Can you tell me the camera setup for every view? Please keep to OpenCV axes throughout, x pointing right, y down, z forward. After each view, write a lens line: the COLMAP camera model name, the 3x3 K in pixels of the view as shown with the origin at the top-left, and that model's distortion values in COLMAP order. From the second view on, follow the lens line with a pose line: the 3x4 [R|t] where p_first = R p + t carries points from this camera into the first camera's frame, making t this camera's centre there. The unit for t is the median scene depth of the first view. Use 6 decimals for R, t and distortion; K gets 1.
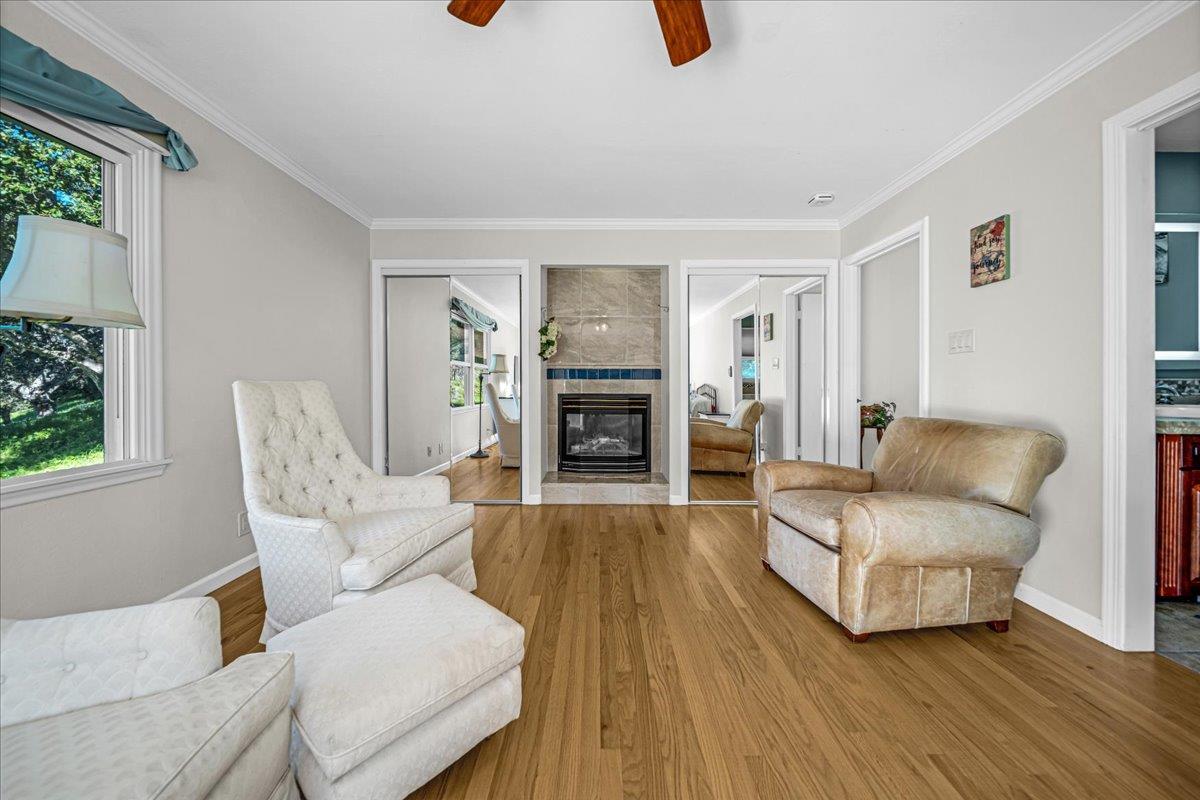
lens RADIAL K [[431.2, 0, 584.6], [0, 431.2, 387.0], [0, 0, 1]] dist [-0.000946, -0.000961]
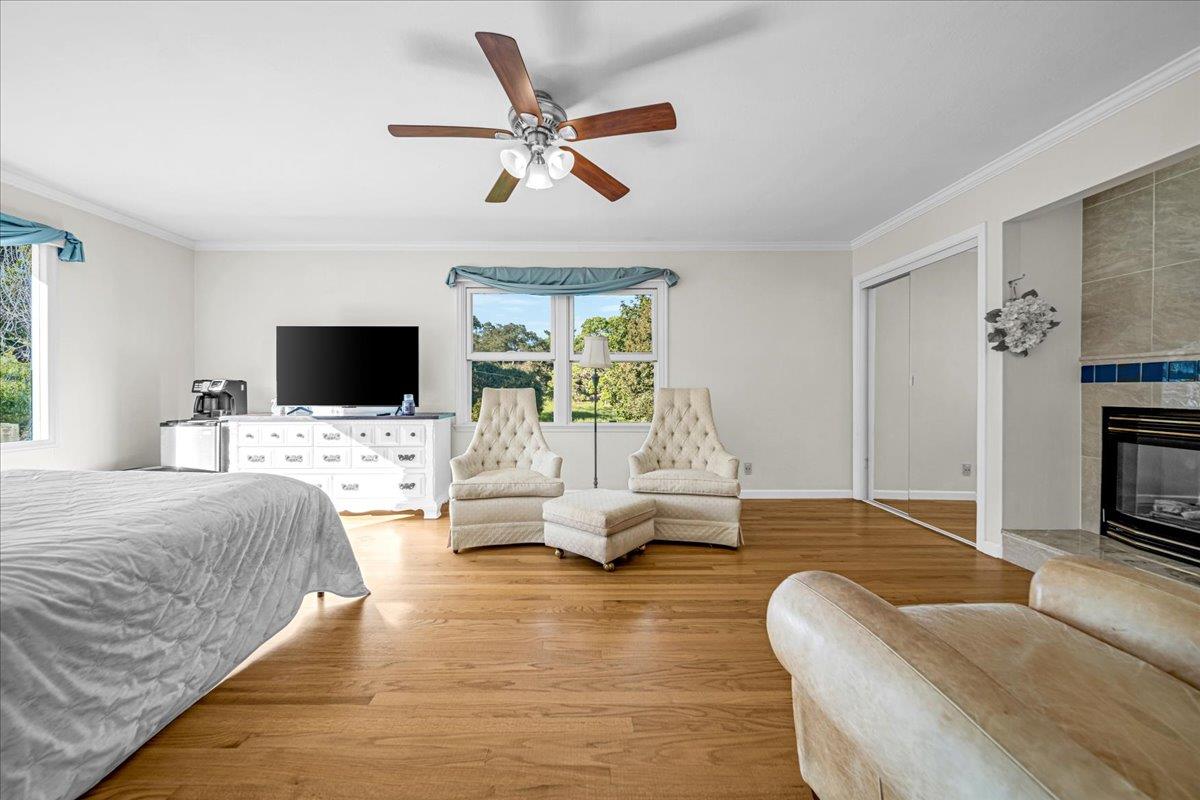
lens RADIAL K [[431.2, 0, 597.8], [0, 431.2, 393.0], [0, 0, 1]] dist [-0.000946, -0.000961]
pose [[0.021428, 0.007012, -0.999746, 0.533788], [-0.009573, 0.999931, 0.006808, -0.000590], [0.999725, 0.009424, 0.021494, 0.284290]]
